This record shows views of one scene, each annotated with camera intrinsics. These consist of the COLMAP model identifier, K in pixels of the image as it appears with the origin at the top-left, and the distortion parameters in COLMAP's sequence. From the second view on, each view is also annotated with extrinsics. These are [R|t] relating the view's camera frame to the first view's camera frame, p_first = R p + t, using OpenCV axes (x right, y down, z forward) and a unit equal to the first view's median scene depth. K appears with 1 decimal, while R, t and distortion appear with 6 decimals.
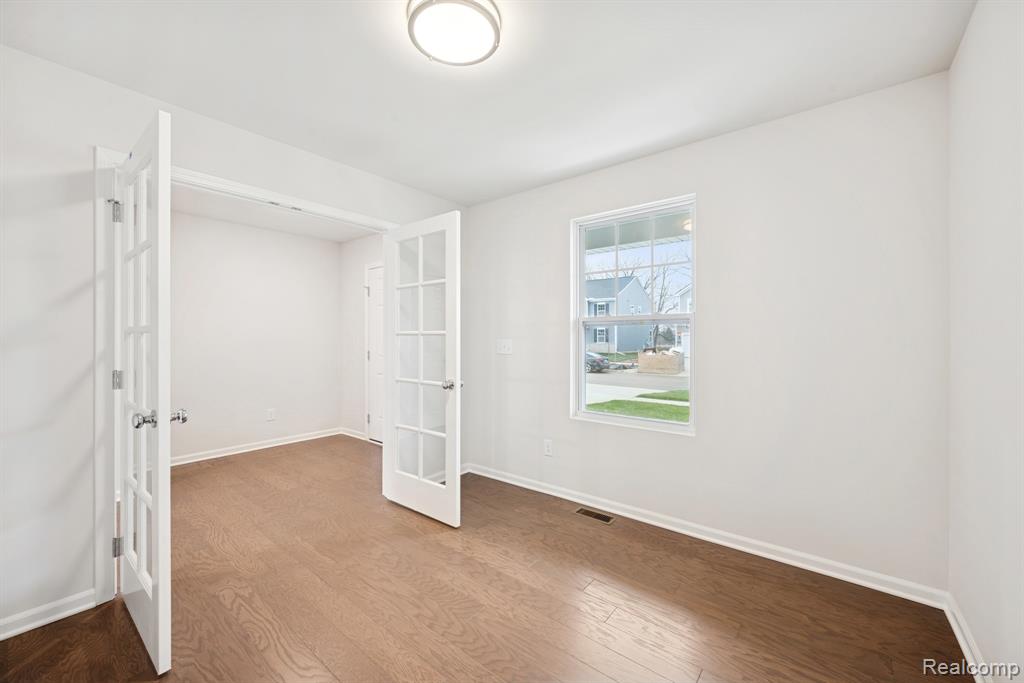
lens RADIAL K [[399.2, 0, 512.0], [0, 399.2, 341.5], [0, 0, 1]] dist [0.000537, 0.000208]
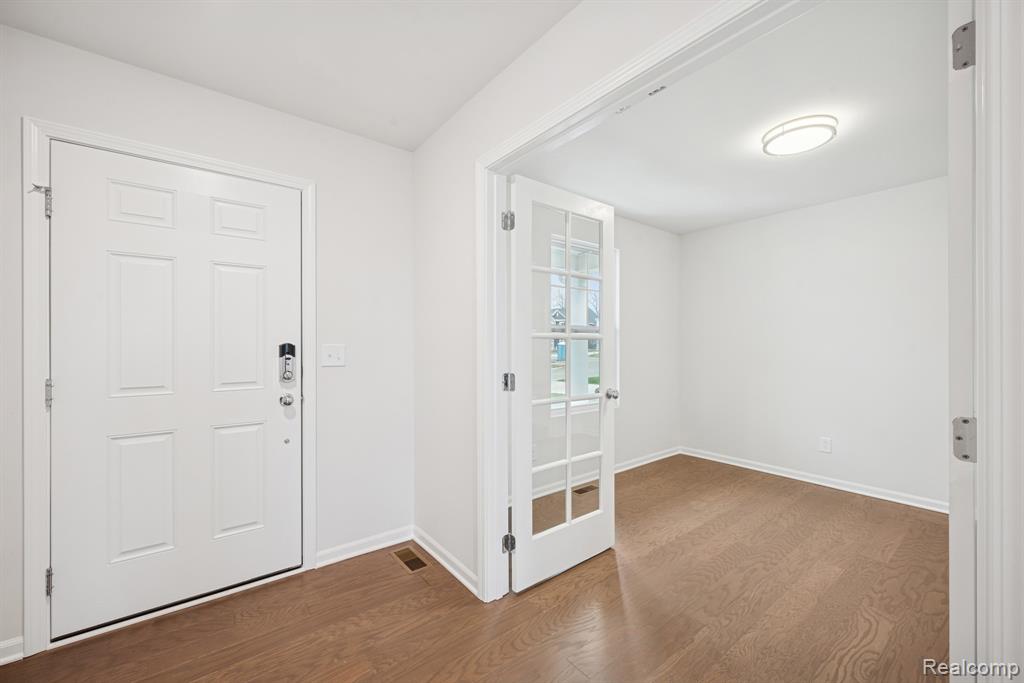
lens RADIAL K [[399.2, 0, 512.0], [0, 399.2, 341.5], [0, 0, 1]] dist [0.000537, 0.000208]
pose [[0.228456, 0.009651, 0.973506, -1.537776], [-0.001125, 0.999953, -0.009649, -0.003704], [-0.973554, 0.001110, 0.228456, 1.404794]]
